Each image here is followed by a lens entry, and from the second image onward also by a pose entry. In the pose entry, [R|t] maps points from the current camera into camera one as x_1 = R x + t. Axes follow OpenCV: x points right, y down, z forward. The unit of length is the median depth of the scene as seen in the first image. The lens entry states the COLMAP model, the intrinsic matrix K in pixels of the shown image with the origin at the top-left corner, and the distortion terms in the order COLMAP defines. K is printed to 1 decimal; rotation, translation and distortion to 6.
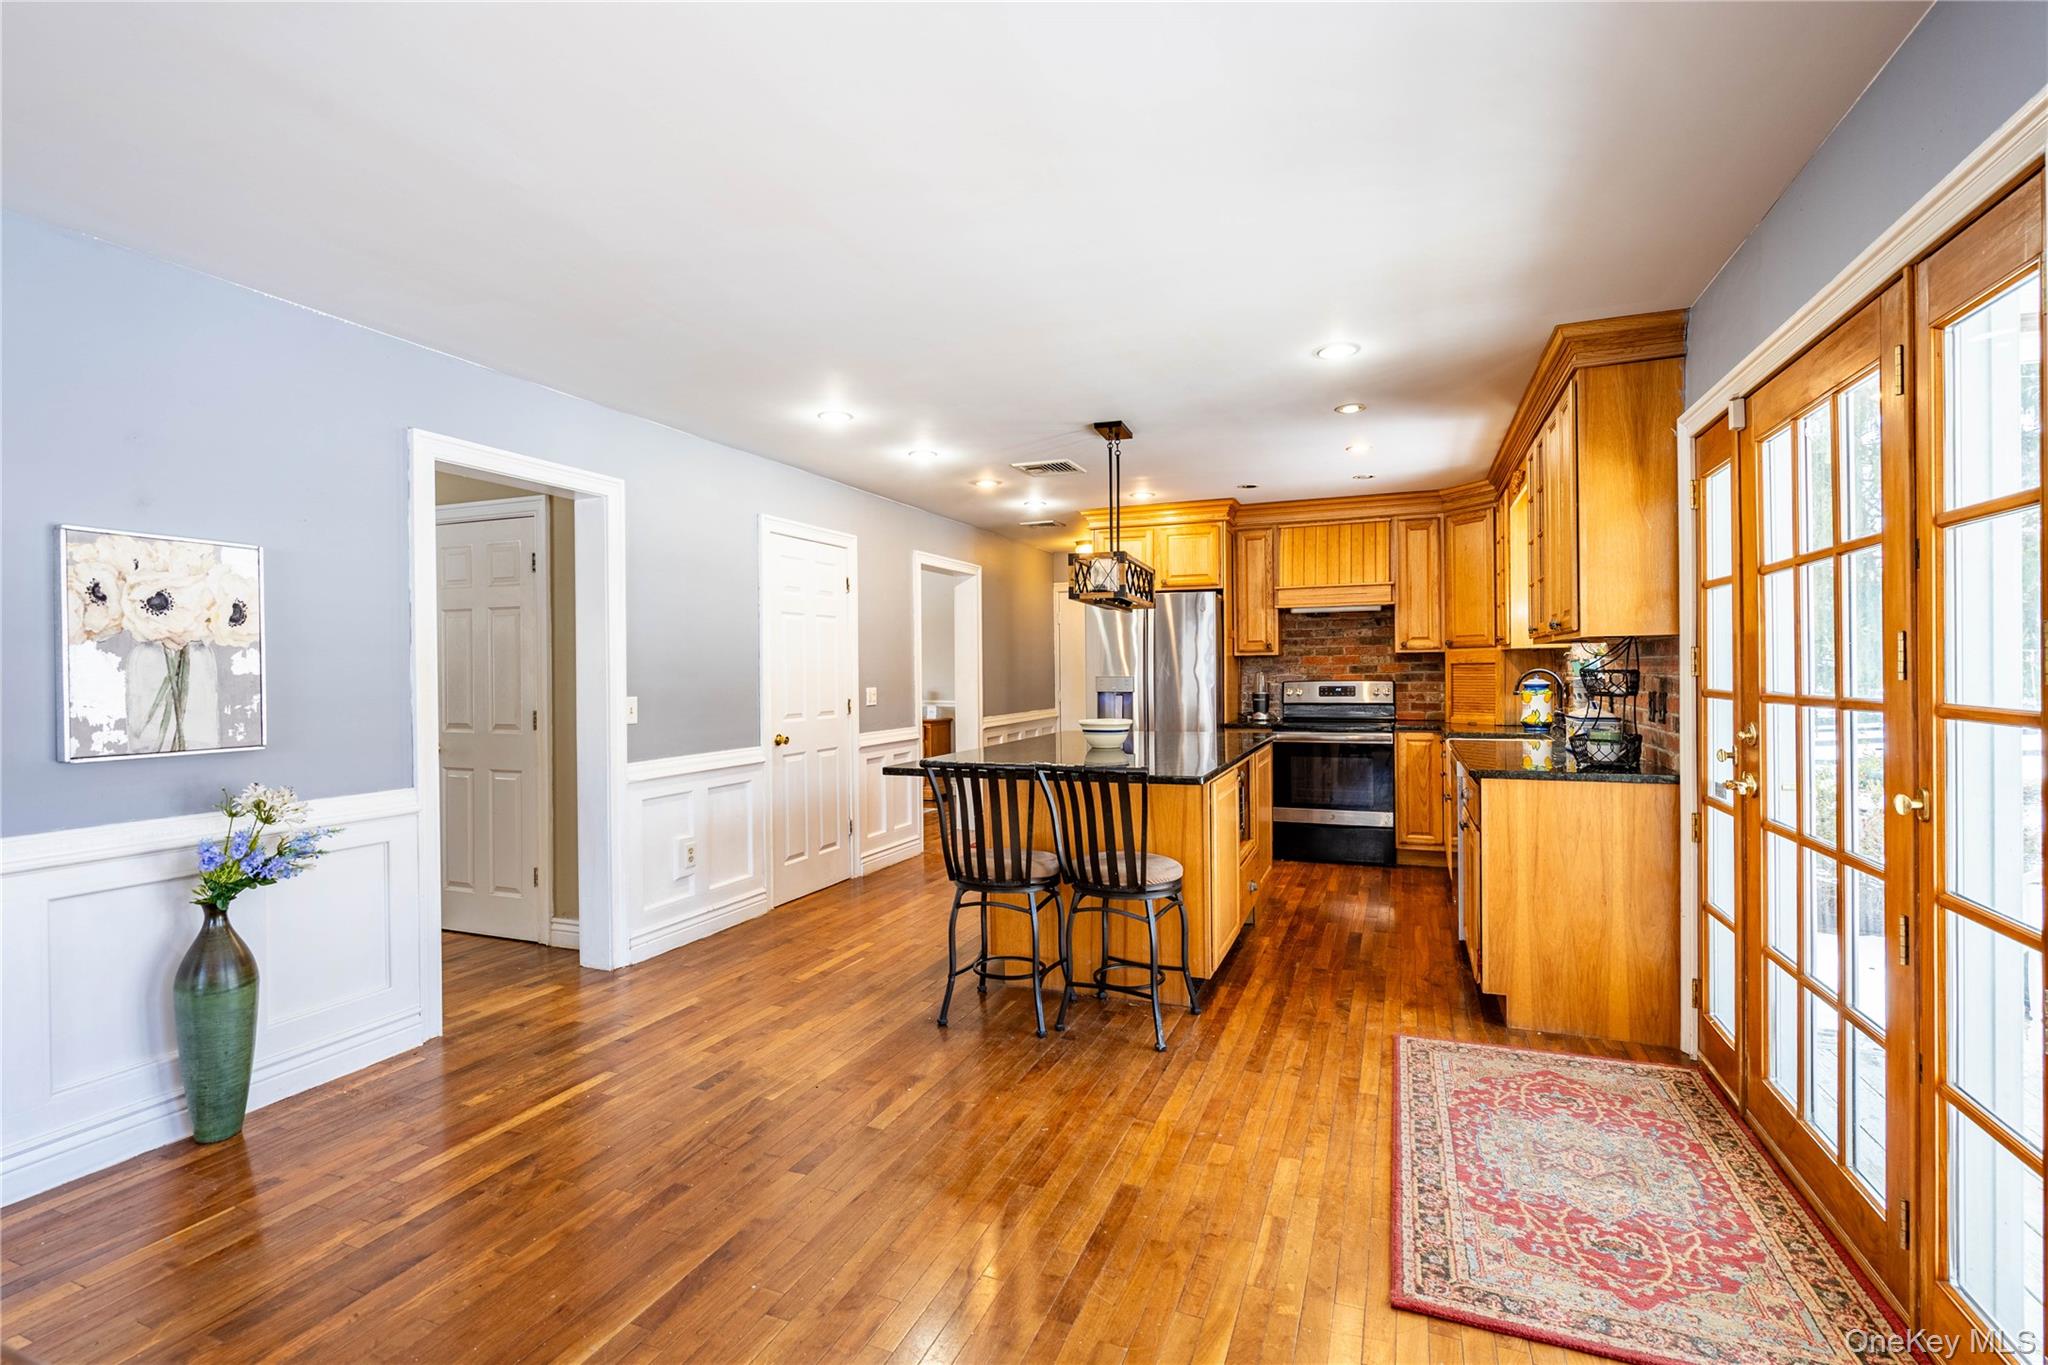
lens RADIAL K [[928.9, 0, 1030.2], [0, 928.9, 682.0], [0, 0, 1]] dist [-0.001873, 0.000118]
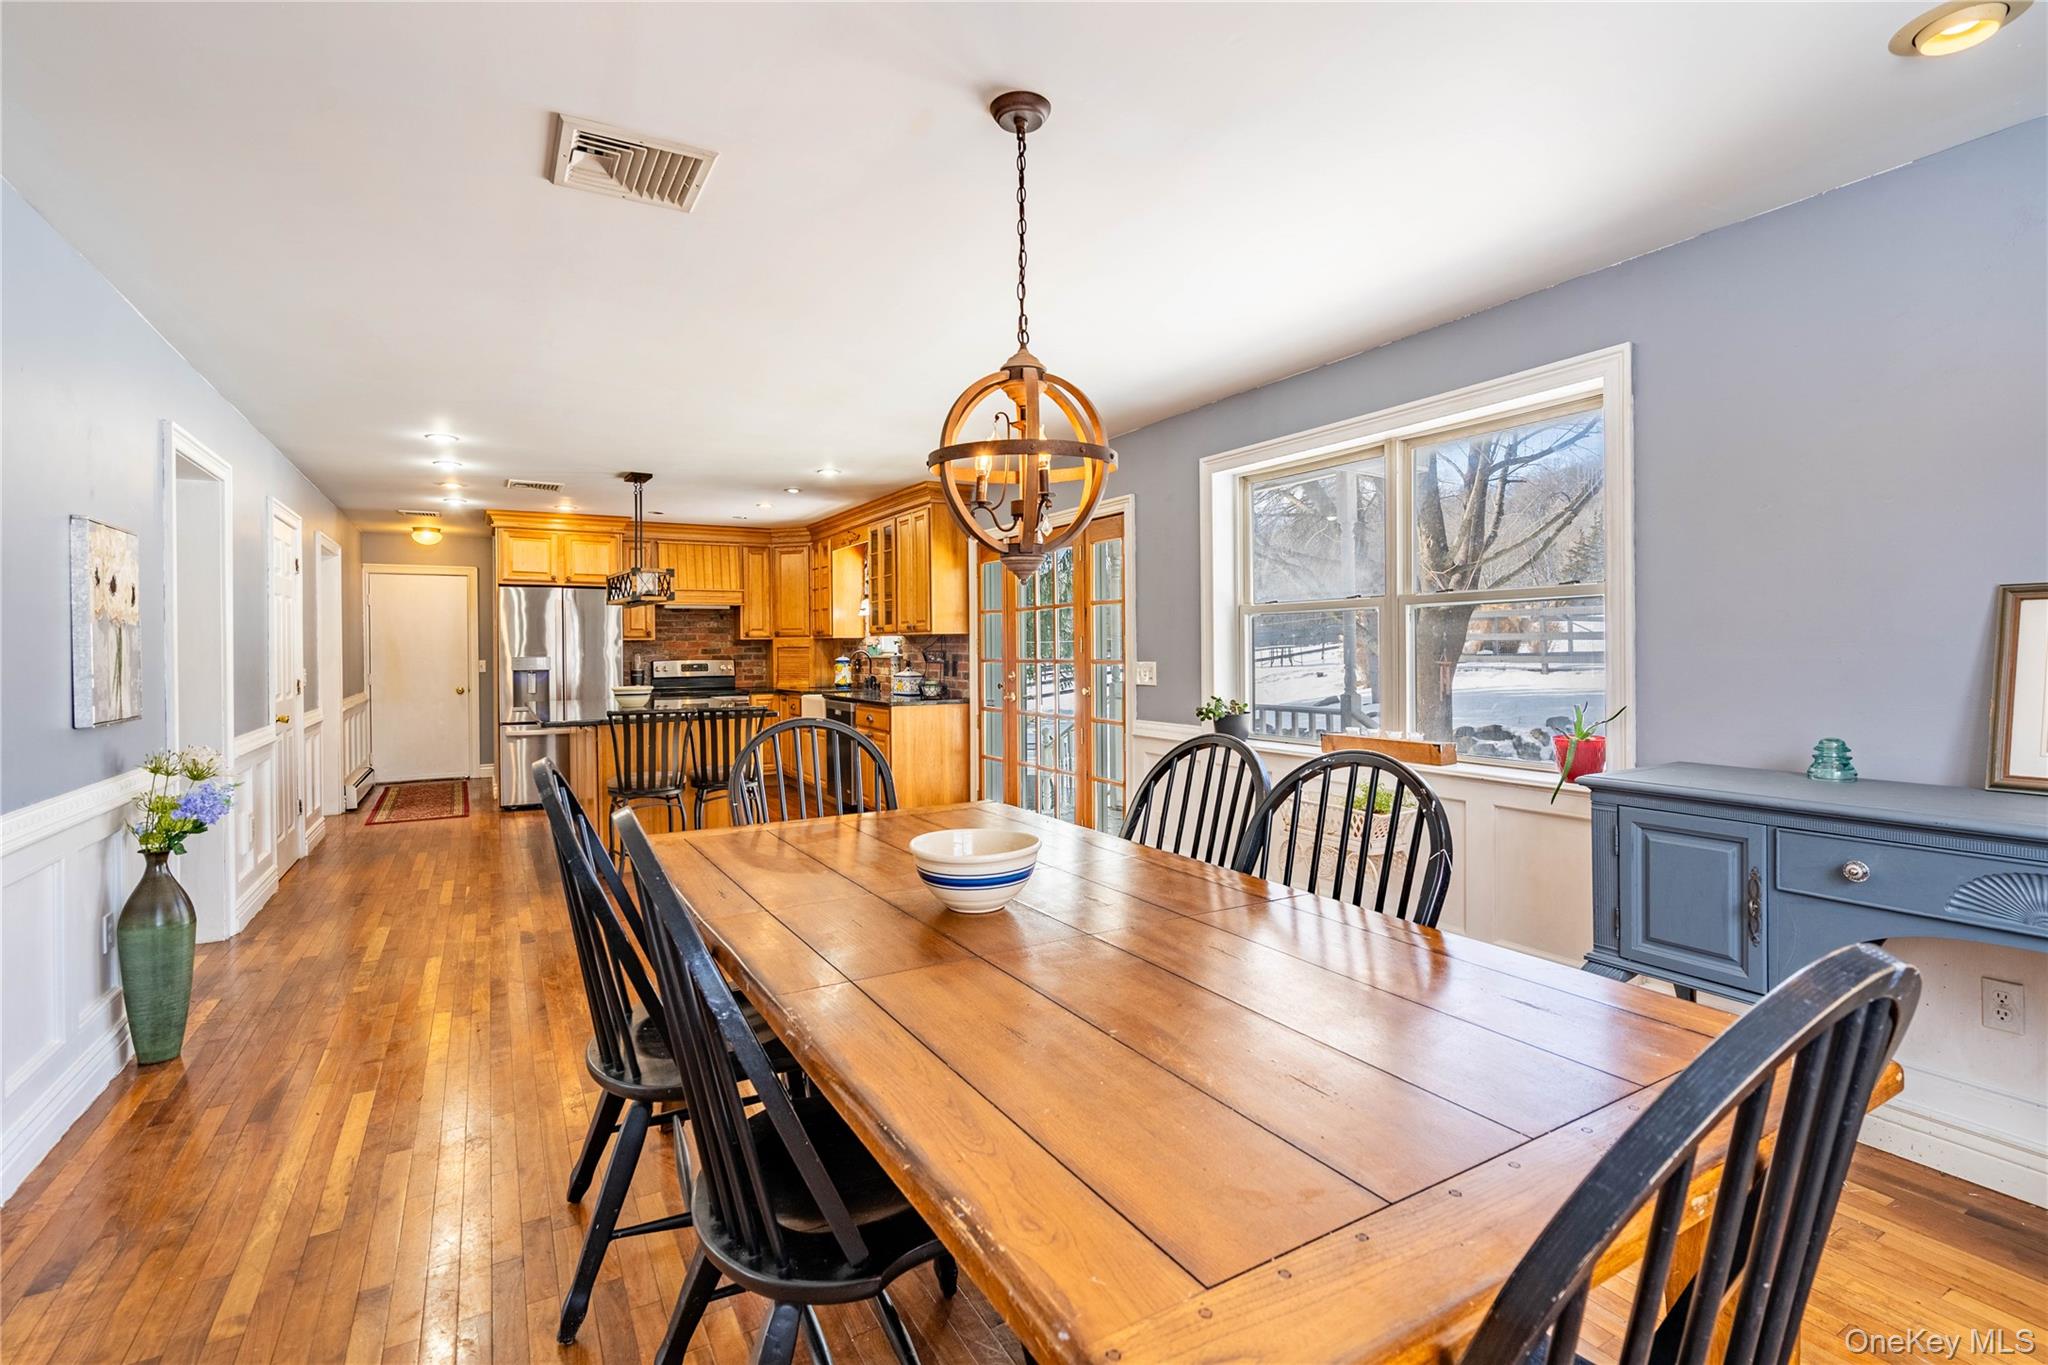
lens RADIAL K [[907.0, 0, 1019.3], [0, 907.0, 677.6], [0, 0, 1]] dist [-0.002132, 0.002275]
pose [[0.627953, -0.020728, 0.777975, -0.422219], [0.011852, 0.999784, 0.017071, 0.007970], [-0.778161, -0.001499, 0.628063, -0.202208]]
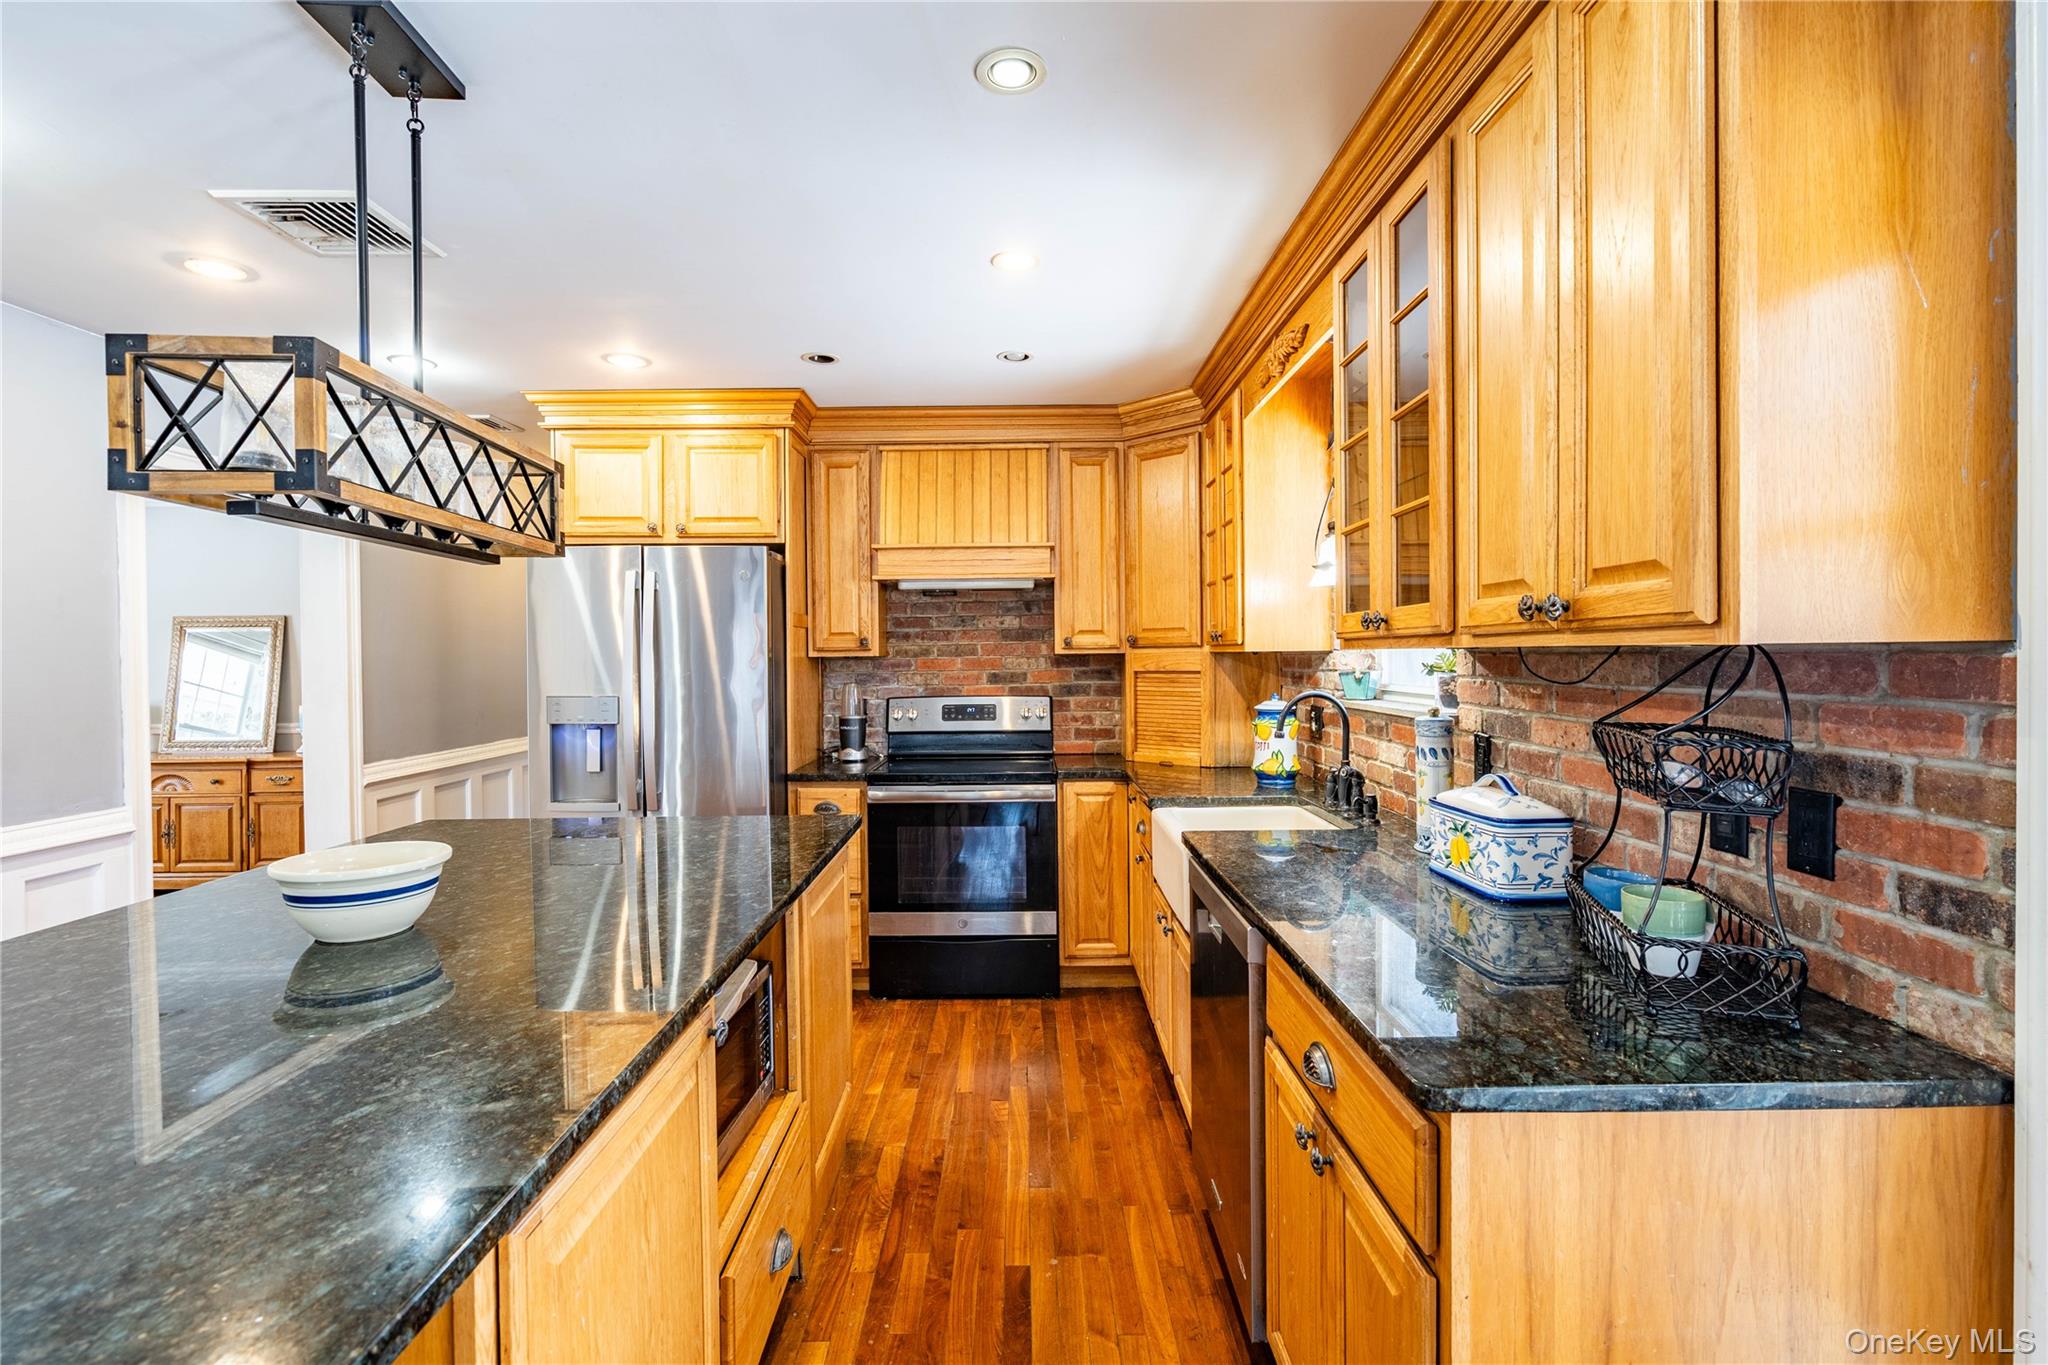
lens RADIAL K [[951.8, 0, 1023.1], [0, 951.8, 647.1], [0, 0, 1]] dist [-0.000250, 0.000426]
pose [[0.927448, 0.005458, 0.373913, 0.125849], [0.003964, 0.999694, -0.024423, -0.020408], [-0.373932, 0.024133, 0.927142, 0.397616]]
